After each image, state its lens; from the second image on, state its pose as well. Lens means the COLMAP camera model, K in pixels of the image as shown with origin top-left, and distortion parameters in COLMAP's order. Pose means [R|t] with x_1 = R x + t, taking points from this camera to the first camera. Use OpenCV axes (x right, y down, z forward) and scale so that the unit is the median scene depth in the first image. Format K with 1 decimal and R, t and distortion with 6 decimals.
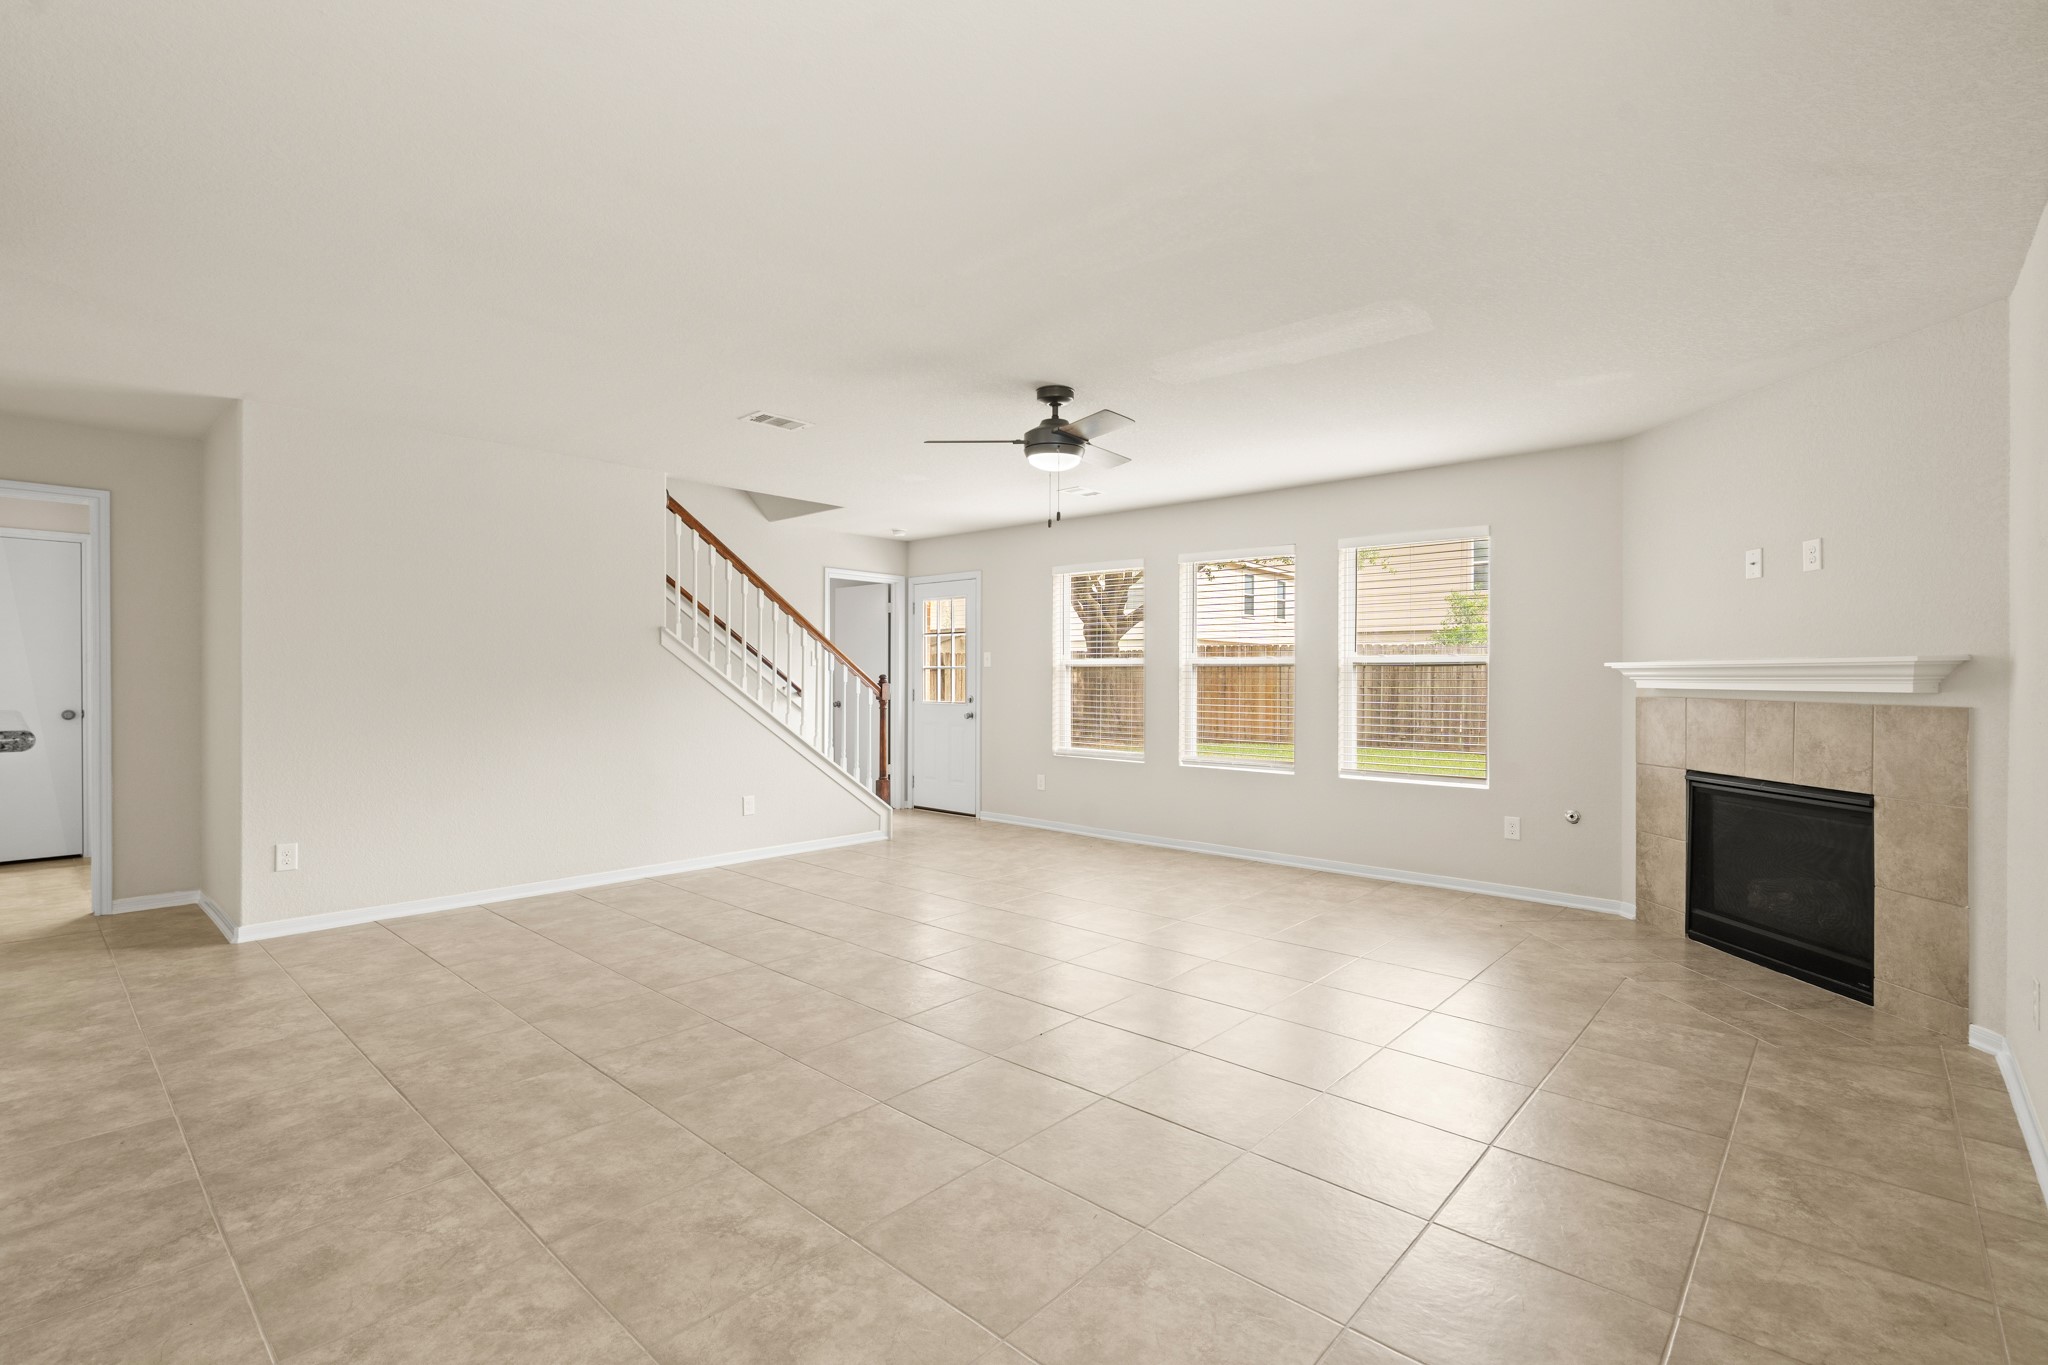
lens RADIAL K [[929.6, 0, 1028.1], [0, 929.6, 680.1], [0, 0, 1]] dist [-0.004815, 0.001135]
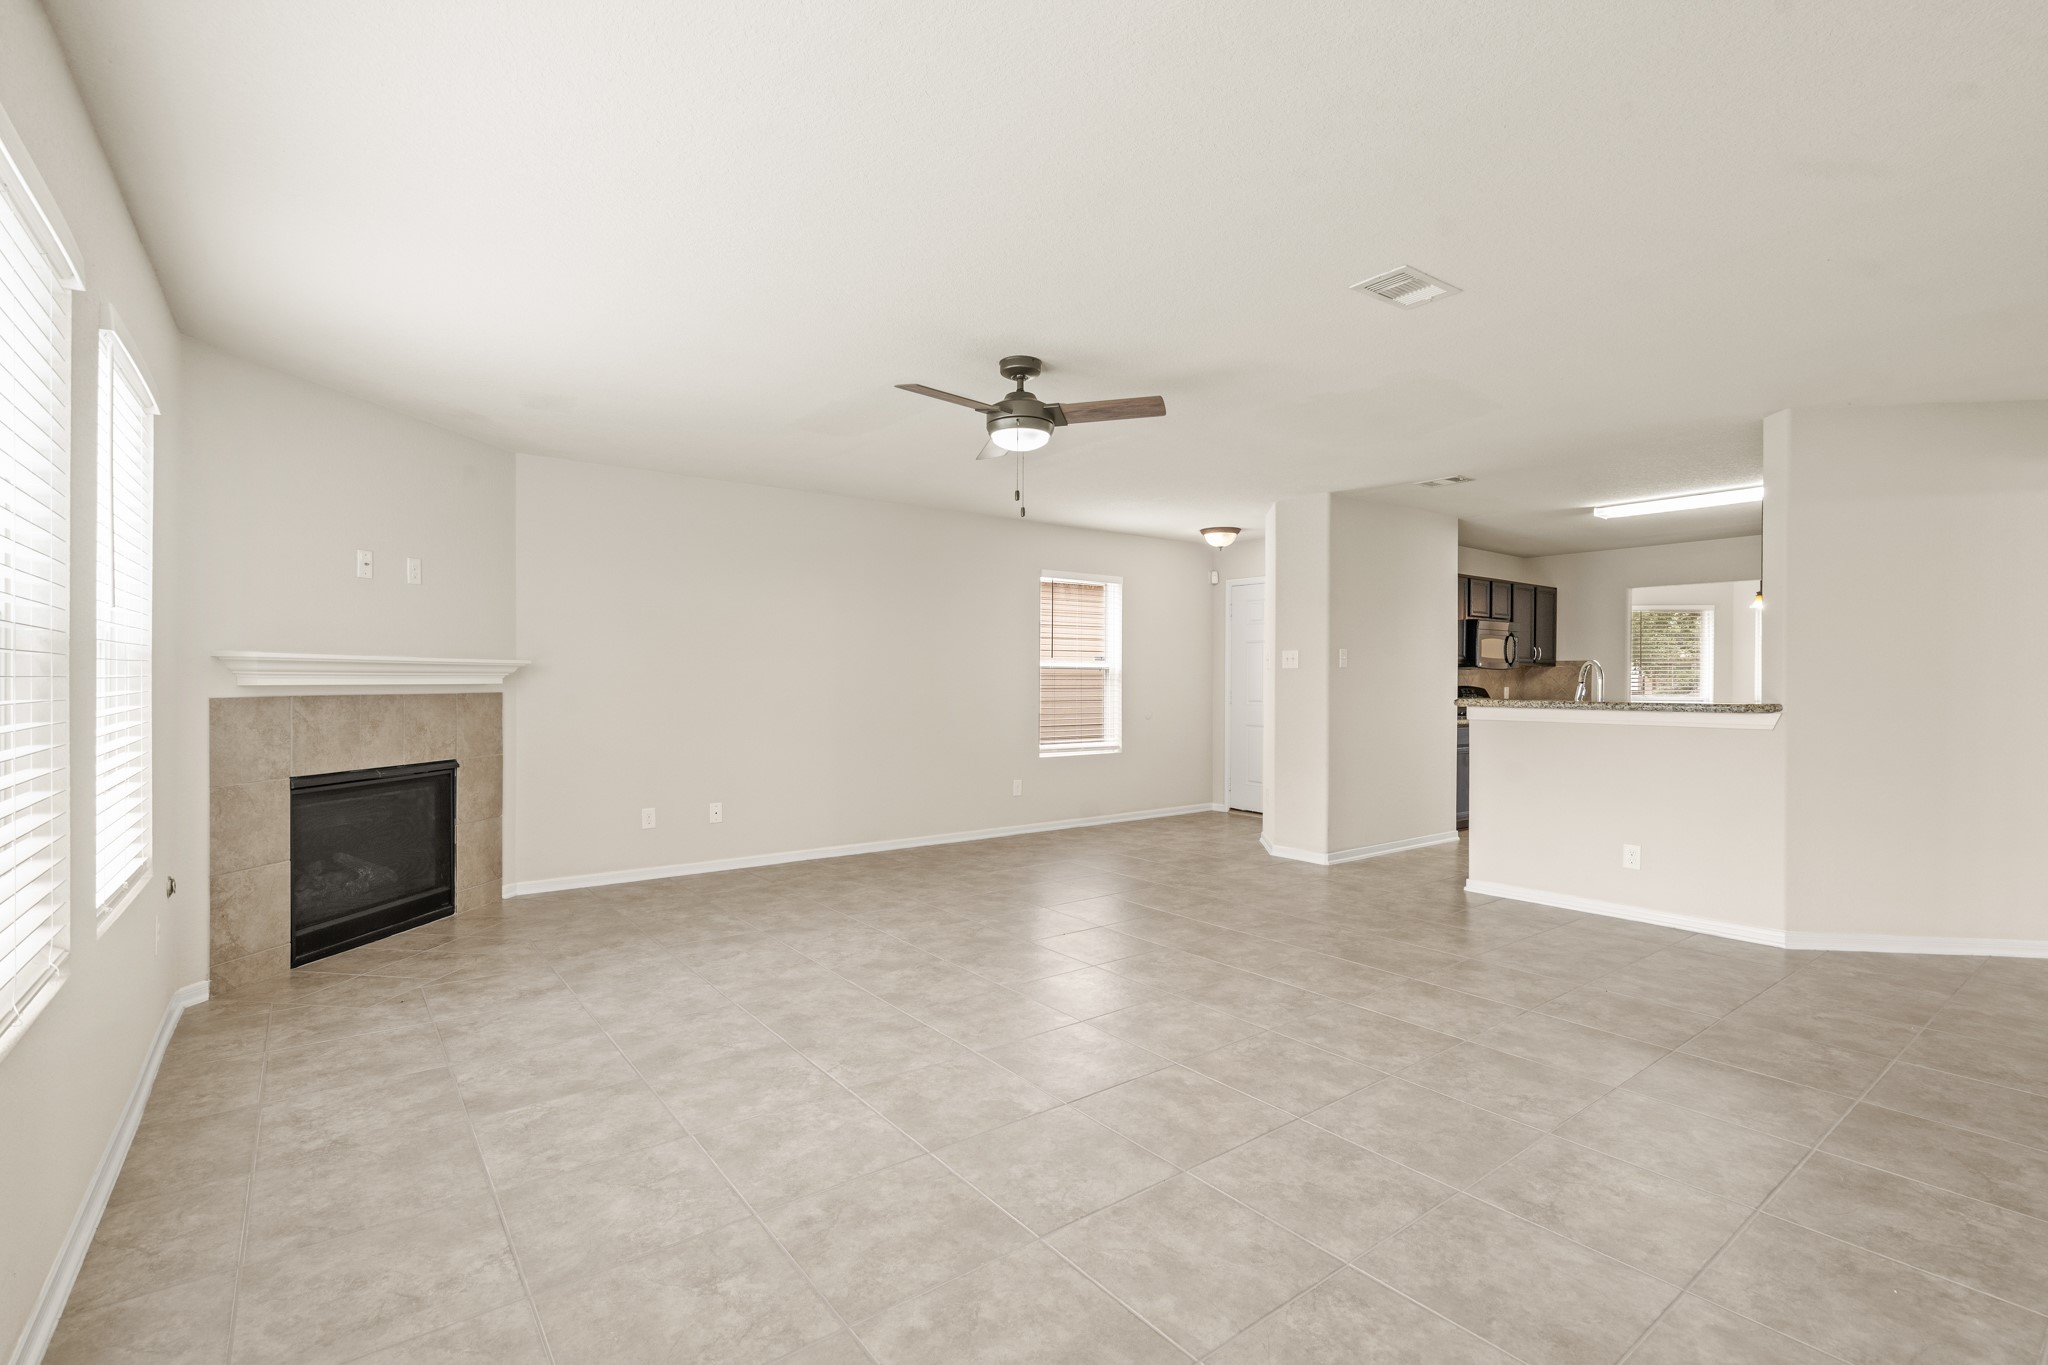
lens RADIAL K [[929.6, 0, 1028.1], [0, 929.6, 680.1], [0, 0, 1]] dist [-0.004815, 0.001135]
pose [[-0.982756, -0.007271, 0.184763, -0.167995], [-0.006437, 0.999966, 0.005116, -0.005672], [-0.184794, 0.003838, -0.982770, 2.142158]]
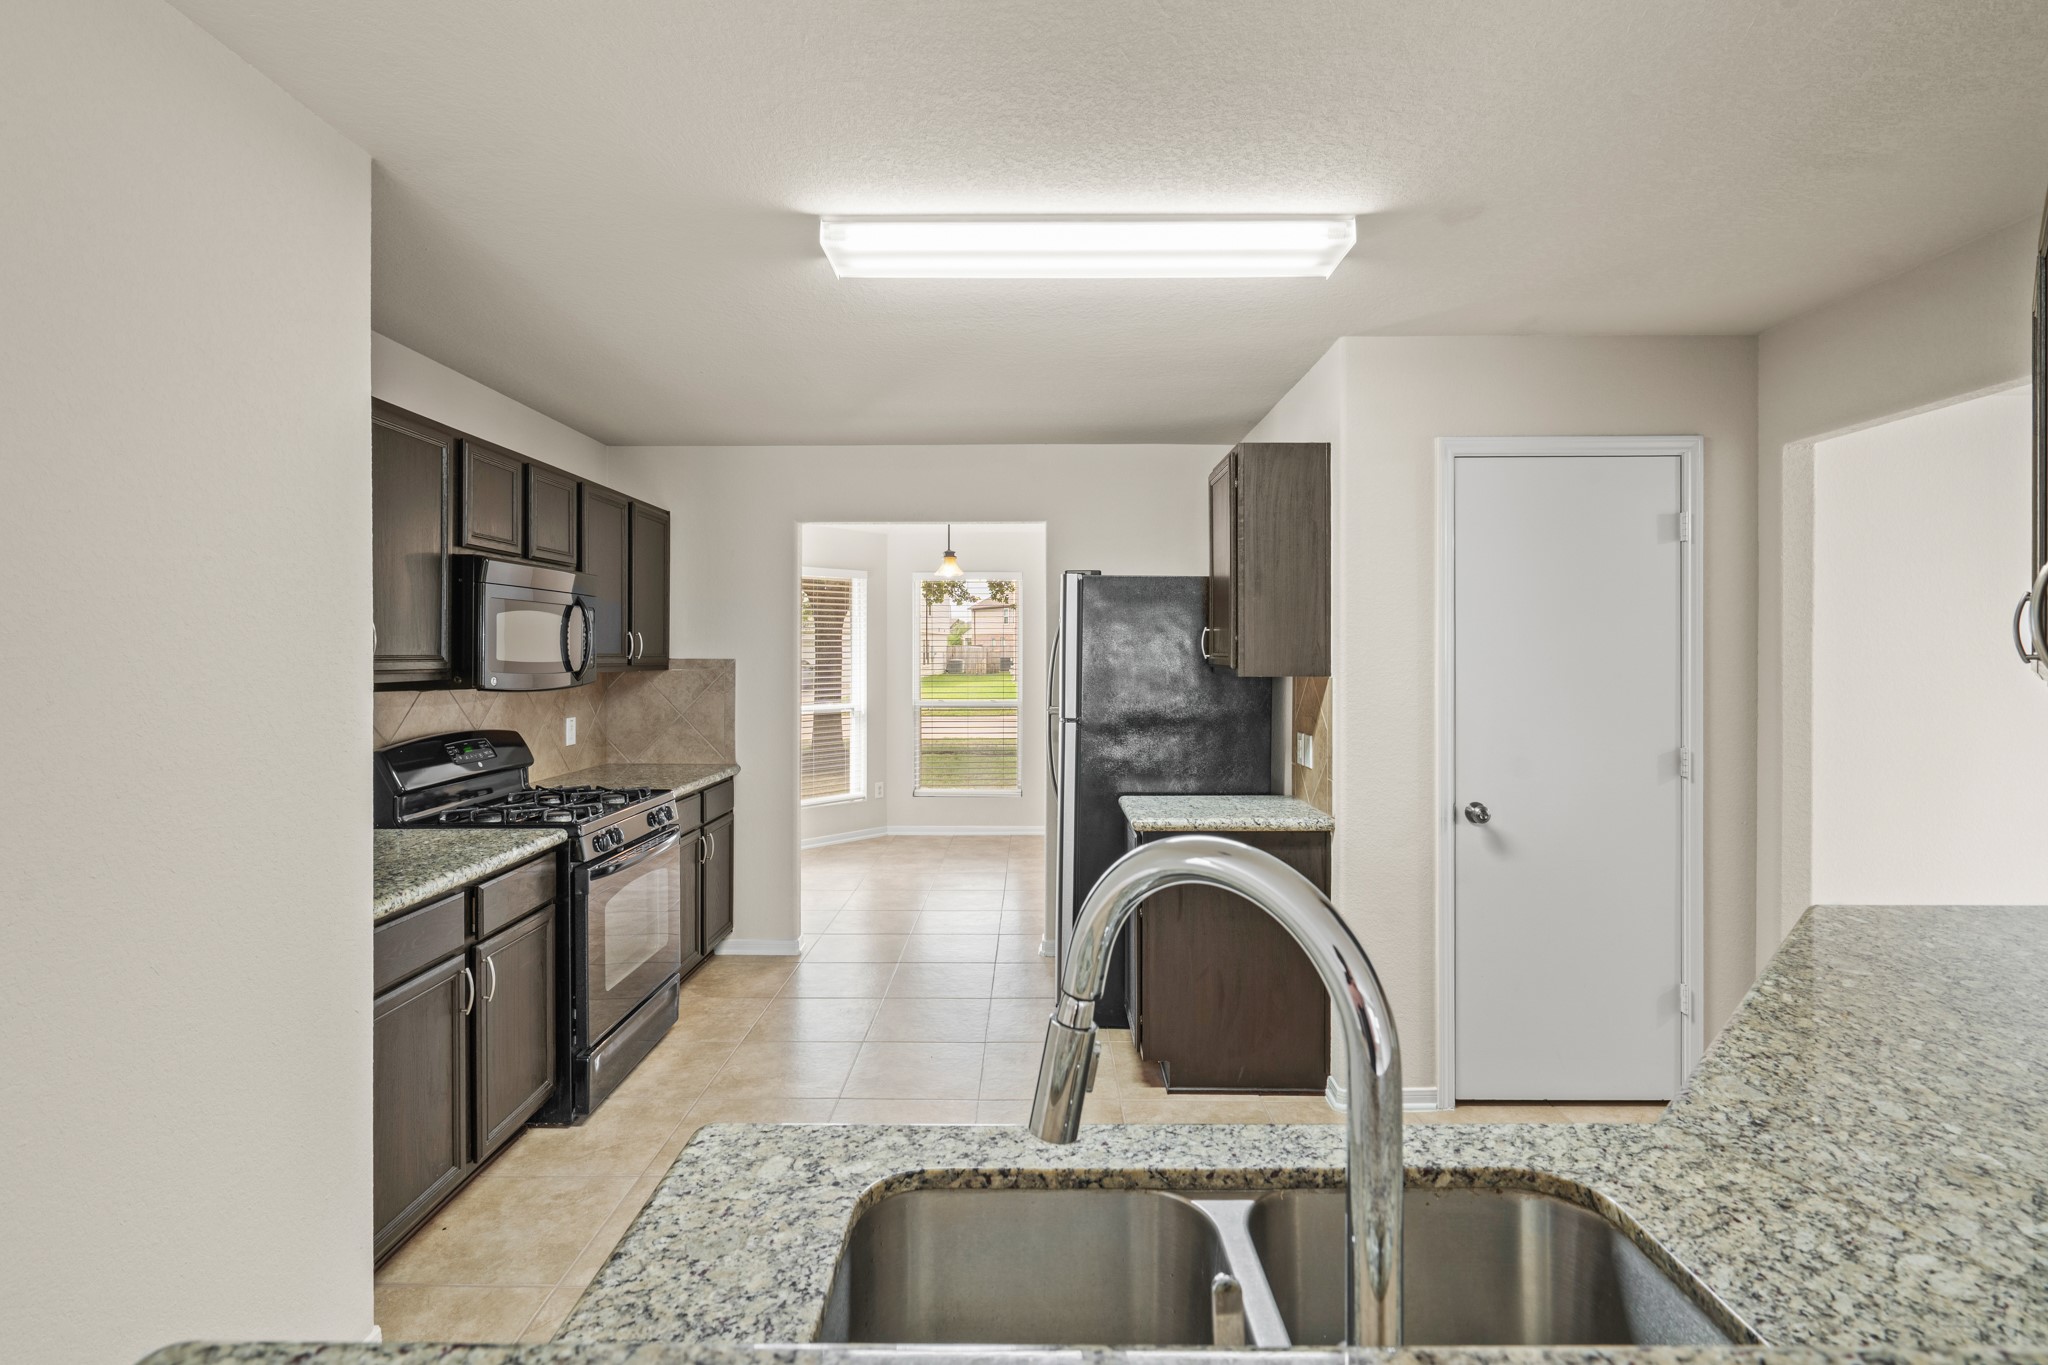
lens RADIAL K [[949.5, 0, 1026.4], [0, 949.5, 654.5], [0, 0, 1]] dist [-0.002272, 0.000890]
pose [[-0.747805, 0.000039, -0.663918, -0.631427], [-0.003576, 0.999985, 0.004087, -0.068709], [0.663909, 0.005430, -0.747794, 0.642418]]
